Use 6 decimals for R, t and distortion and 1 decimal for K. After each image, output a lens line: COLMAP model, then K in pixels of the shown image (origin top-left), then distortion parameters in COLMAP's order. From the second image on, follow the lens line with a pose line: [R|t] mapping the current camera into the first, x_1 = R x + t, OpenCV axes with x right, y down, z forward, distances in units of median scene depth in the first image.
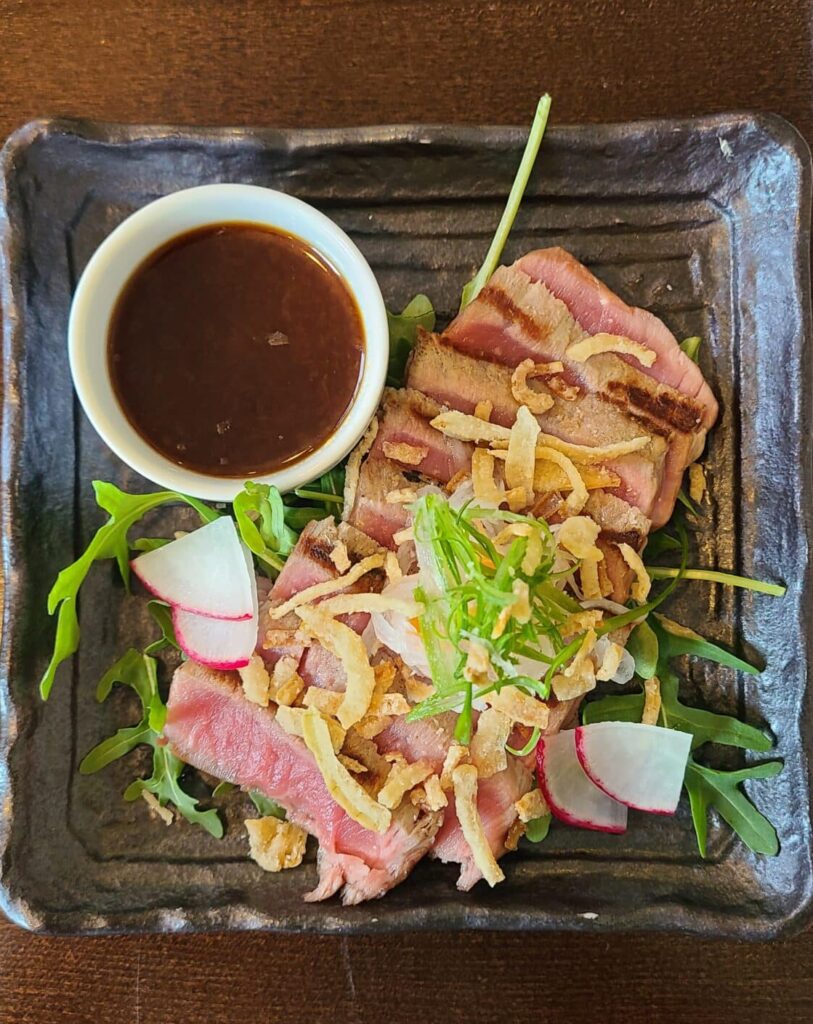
lens RADIAL K [[1121.0, 0, 406.0], [0, 1121.0, 509.7], [0, 0, 1]] dist [0.034444, 0.000000]
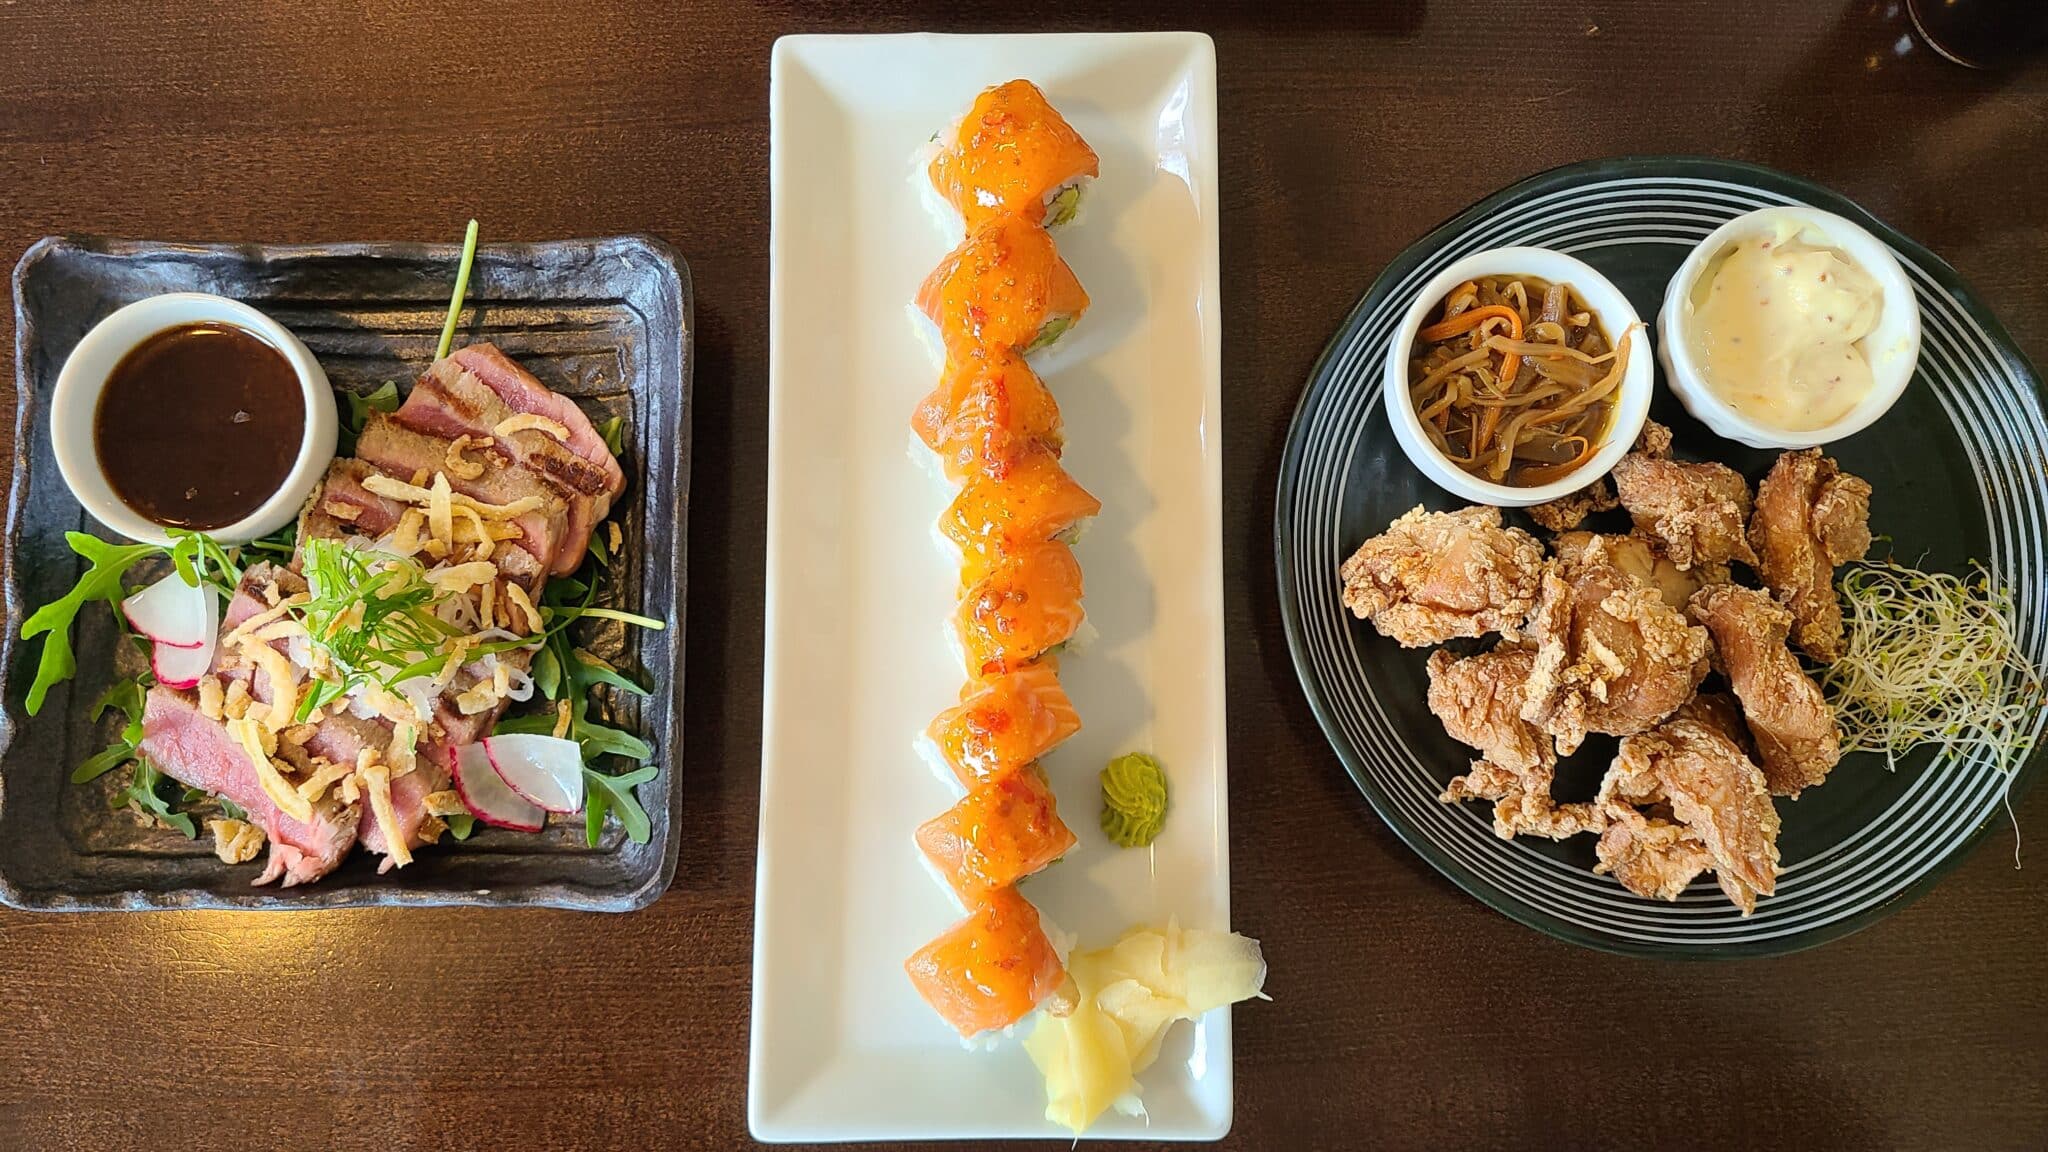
lens RADIAL K [[1568.2, 0, 1042.1], [0, 1568.2, 576.4], [0, 0, 1]] dist [0.052738, -0.020777]
pose [[0.999983, 0.000641, -0.005827, 0.754291], [-0.000969, 0.998404, -0.056468, 0.114878], [0.005781, 0.056472, 0.998387, -0.690406]]
